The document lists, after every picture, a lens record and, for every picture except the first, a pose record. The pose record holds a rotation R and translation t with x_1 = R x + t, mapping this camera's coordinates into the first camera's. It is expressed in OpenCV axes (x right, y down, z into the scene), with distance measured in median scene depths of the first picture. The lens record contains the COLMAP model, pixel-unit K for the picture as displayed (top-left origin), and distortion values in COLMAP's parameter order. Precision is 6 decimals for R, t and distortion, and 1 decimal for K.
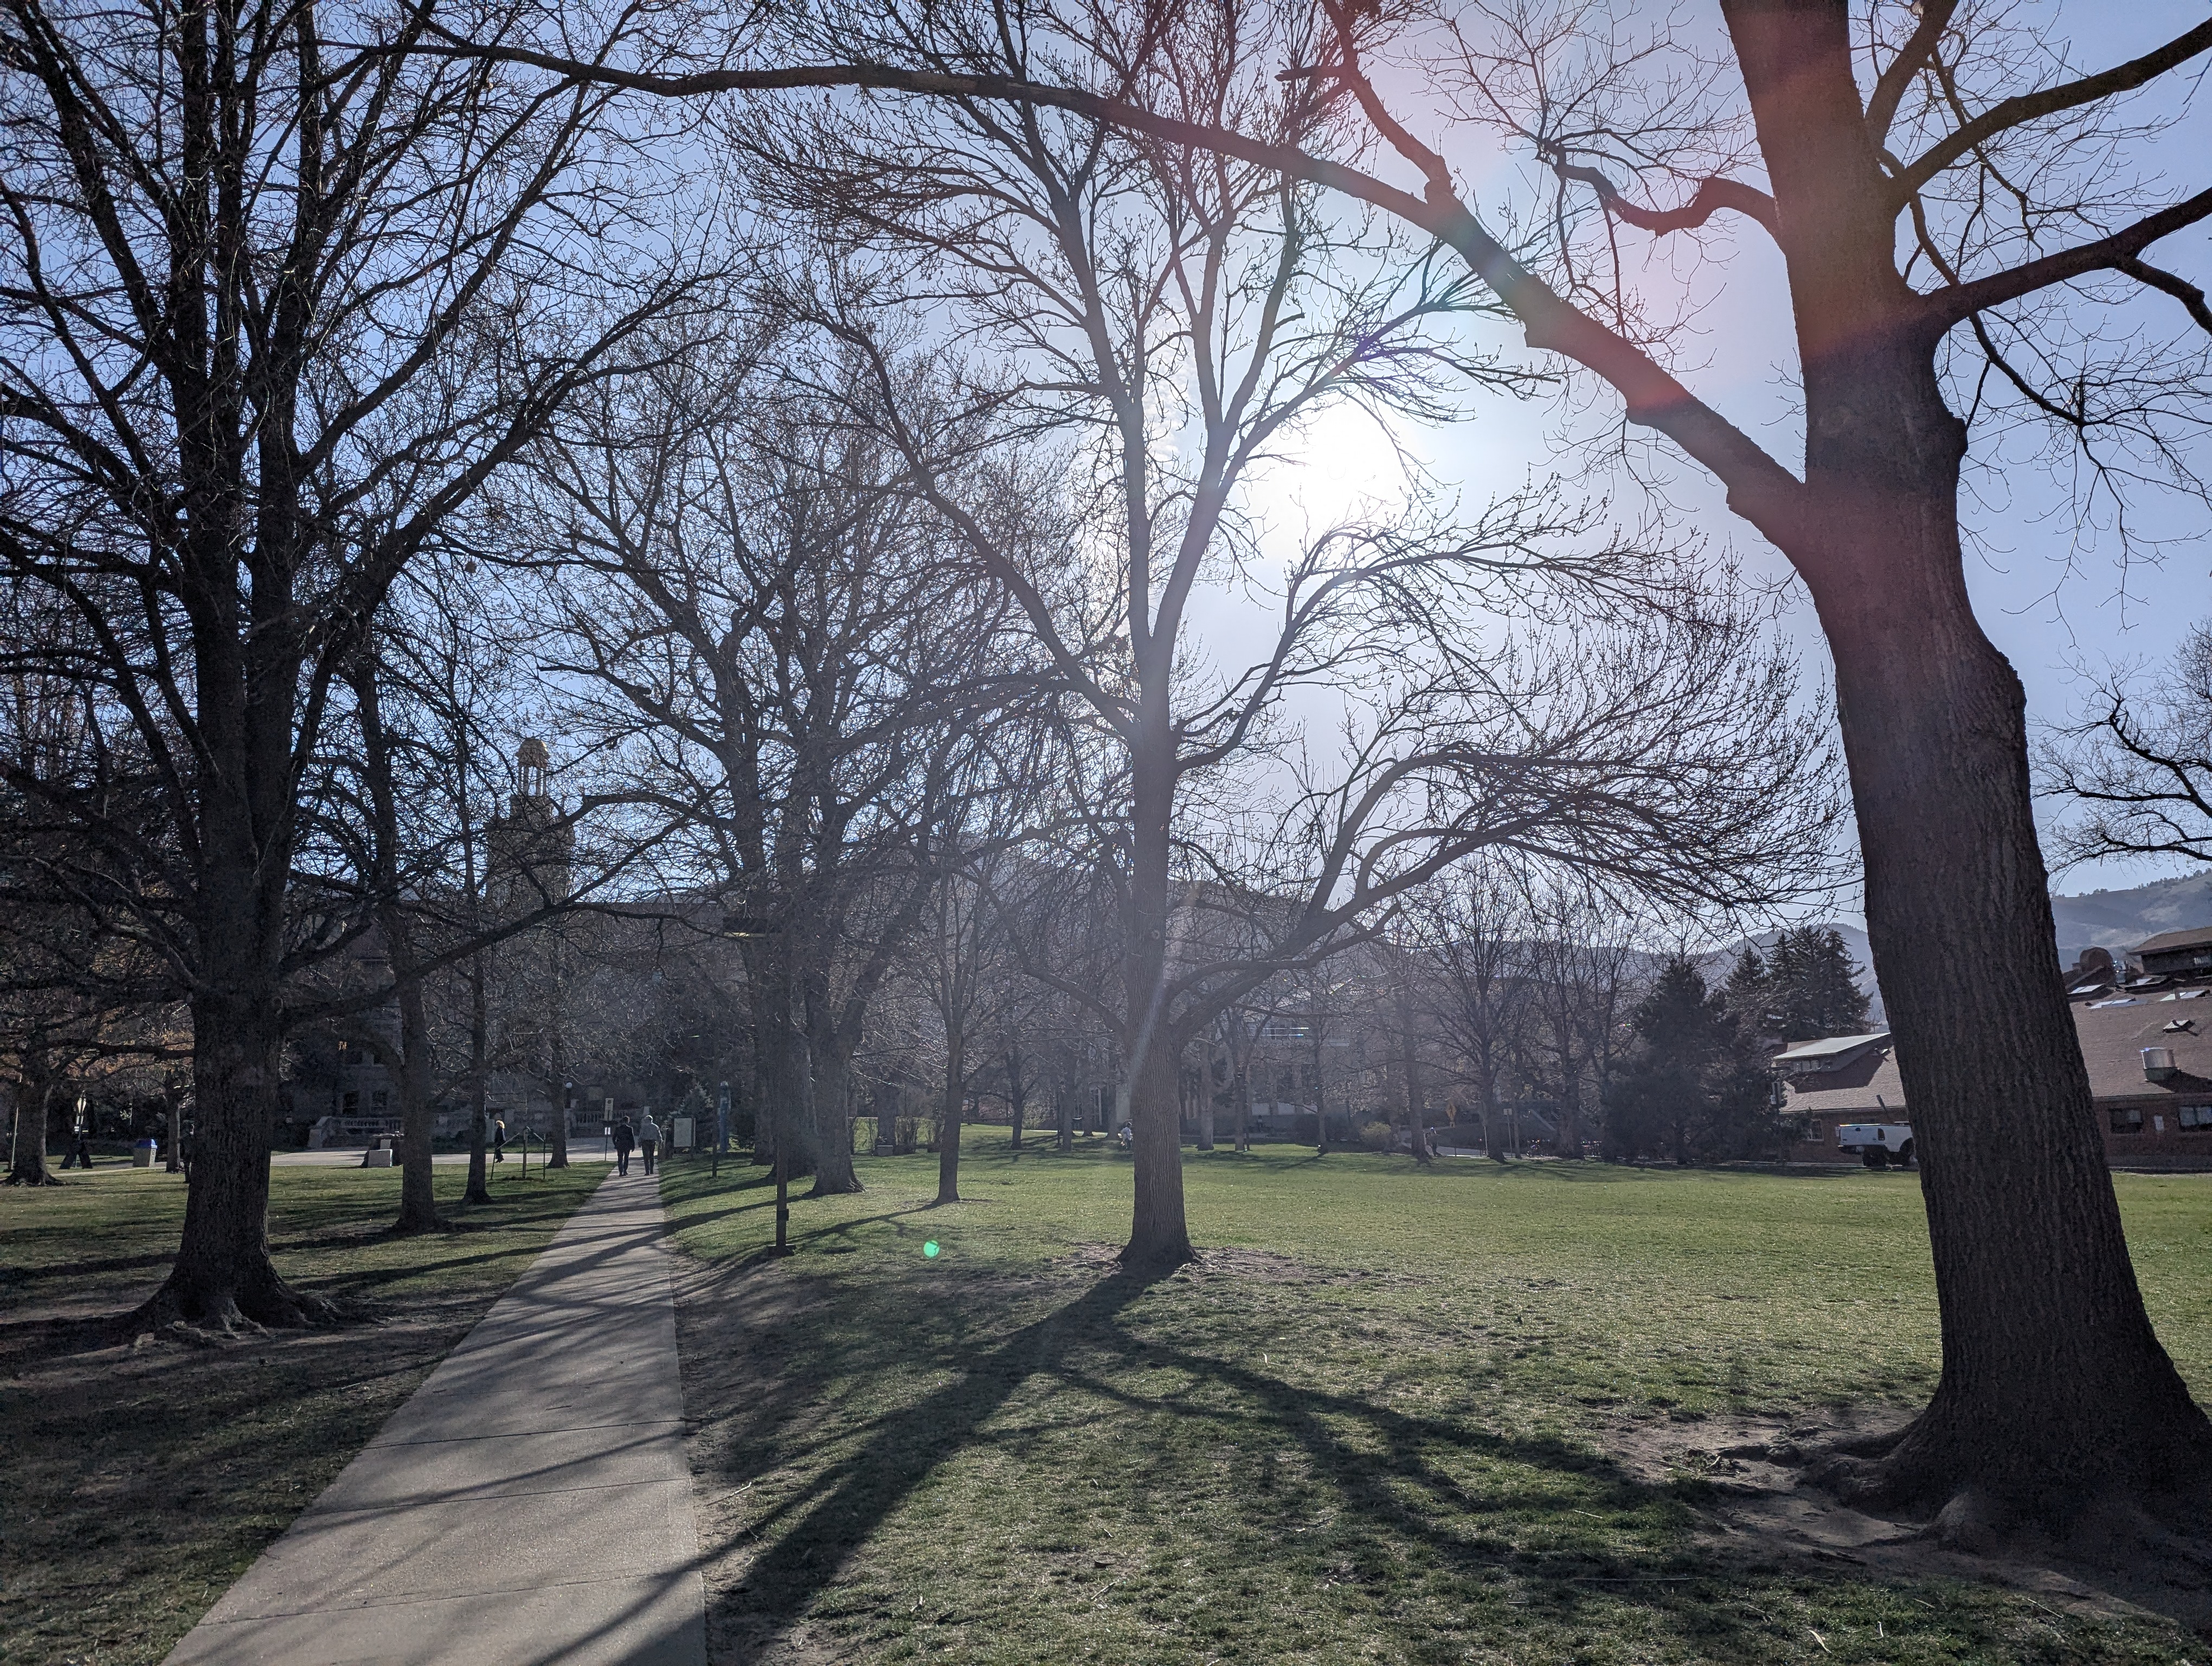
lens RADIAL K [[1531.4, 0, 1106.3], [0, 1531.4, 889.0], [0, 0, 1]] dist [0.045522, -0.000101]
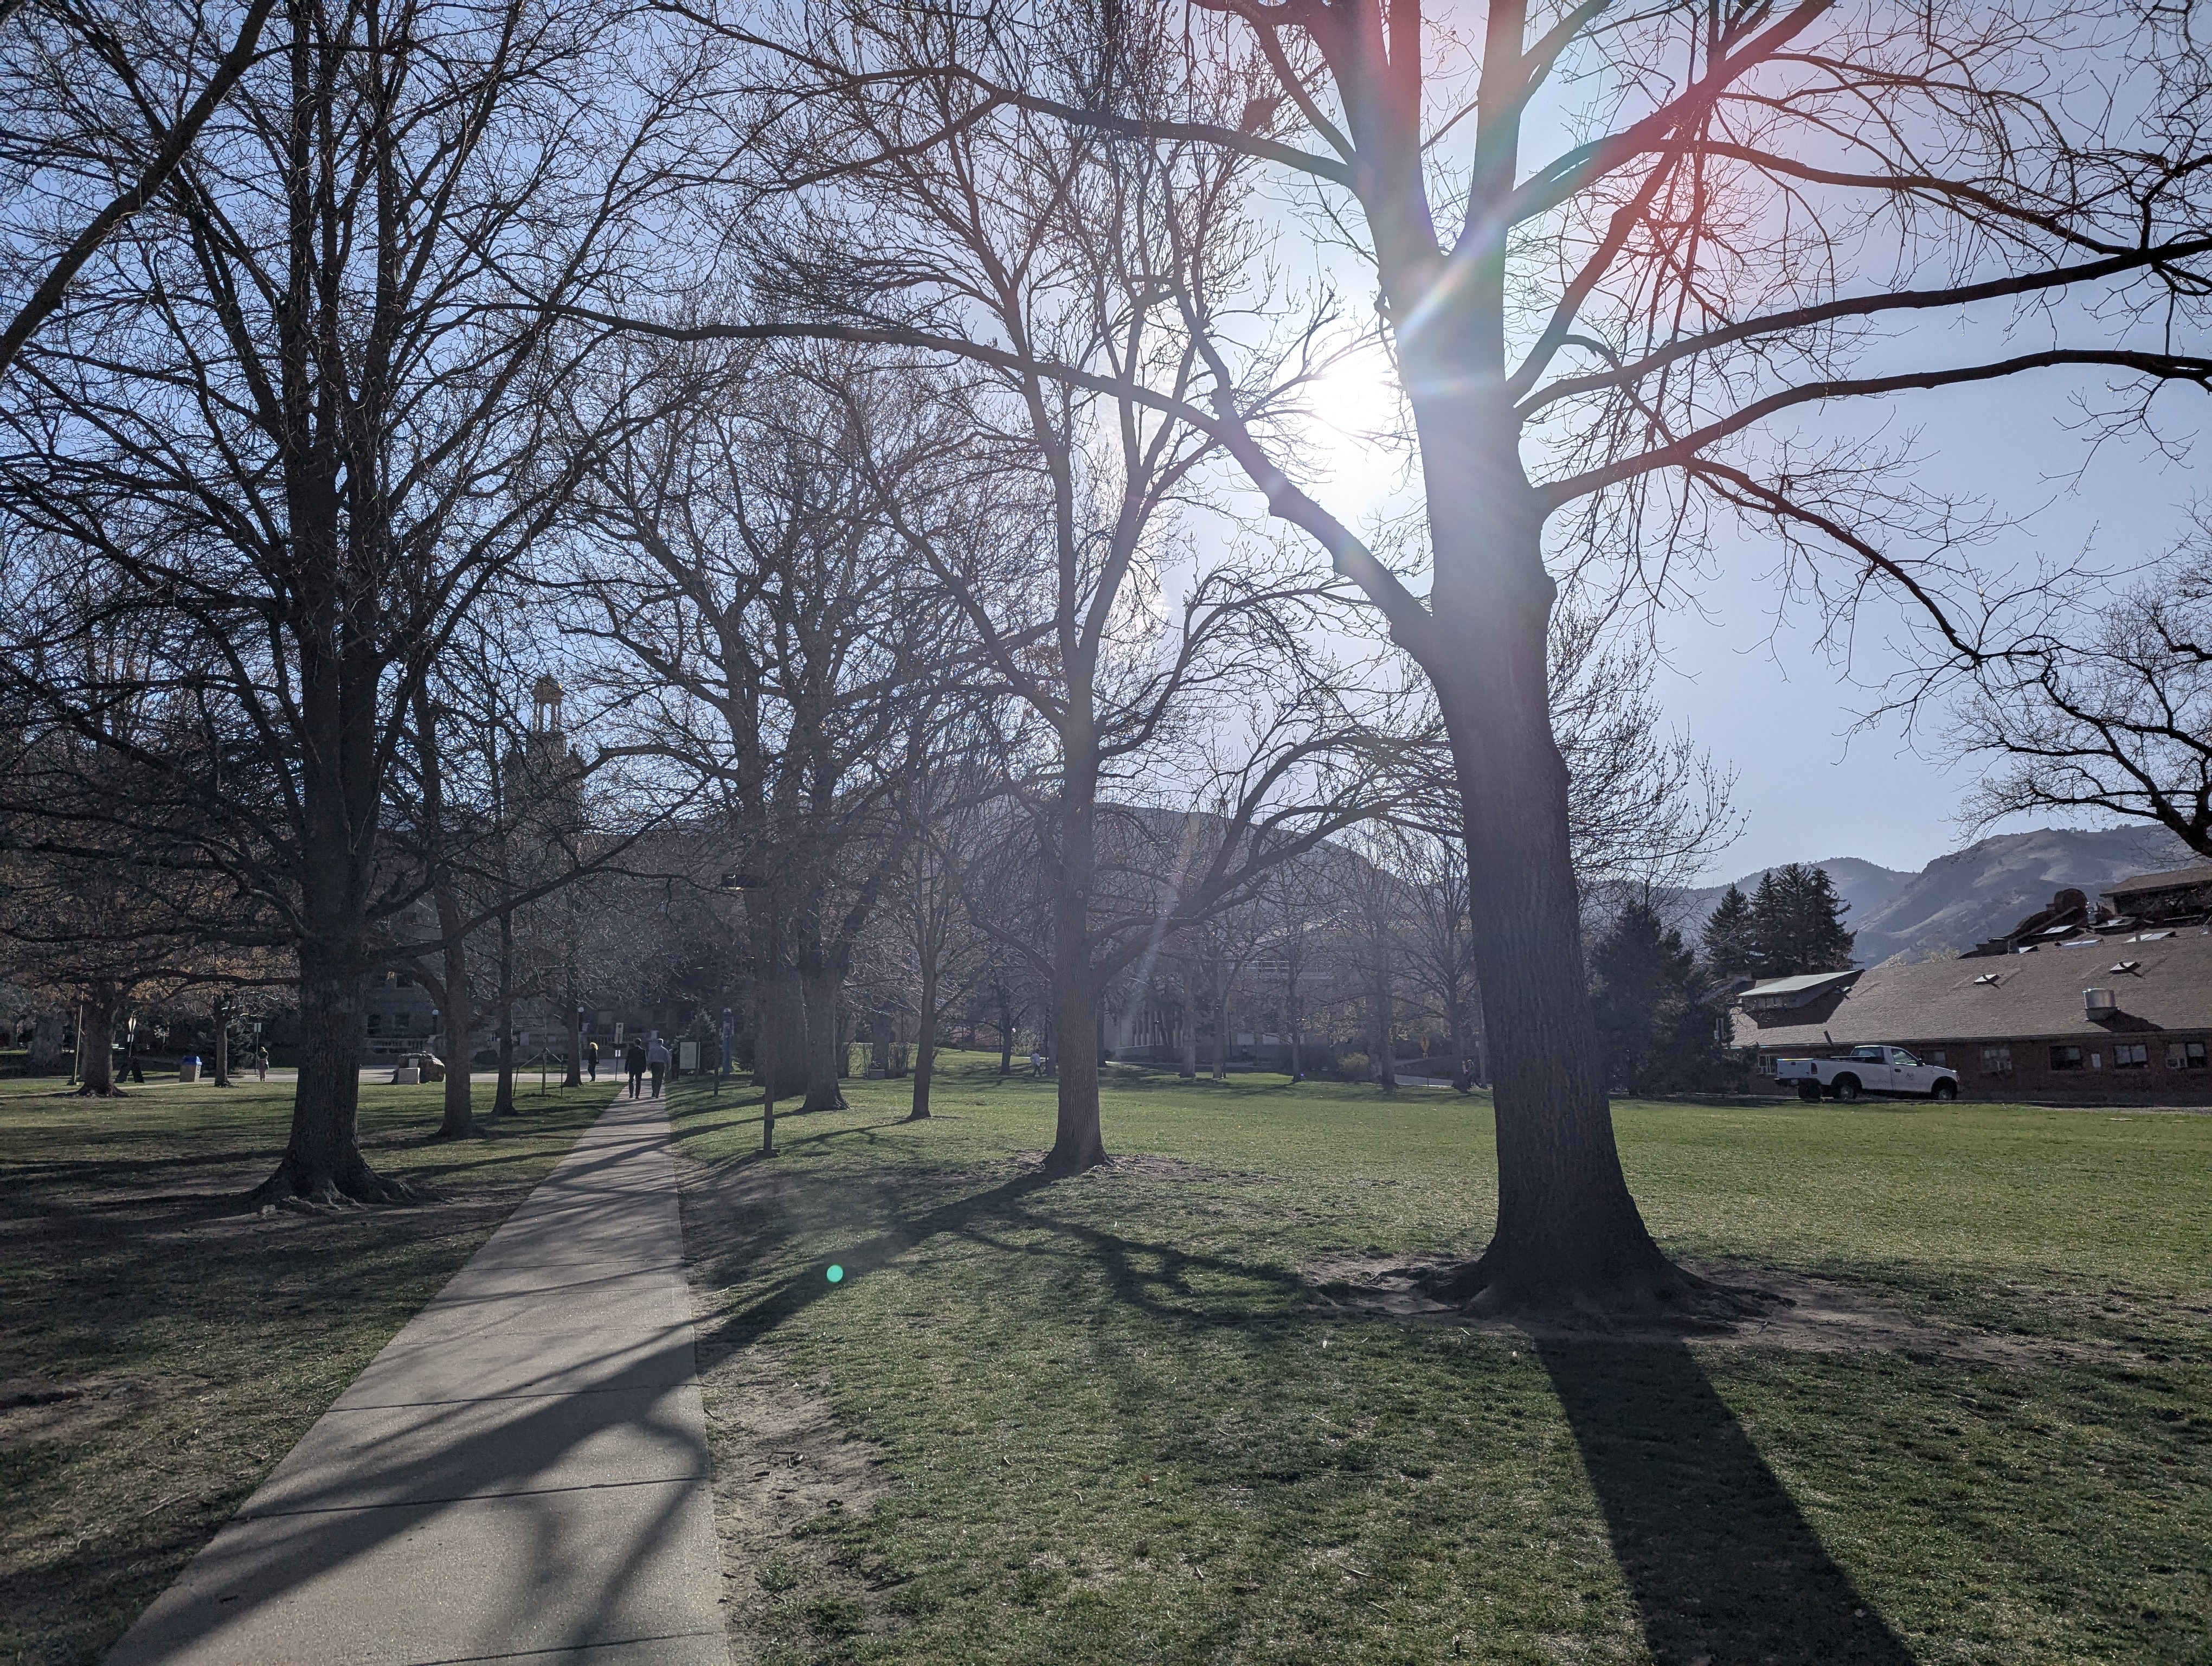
lens RADIAL K [[1531.4, 0, 1101.9], [0, 1531.4, 829.1], [0, 0, 1]] dist [0.045522, -0.000101]
pose [[0.999931, 0.008928, -0.007685, 0.045350], [-0.008869, 0.999931, 0.007713, -0.023607], [0.007753, -0.007644, 0.999941, -0.157636]]
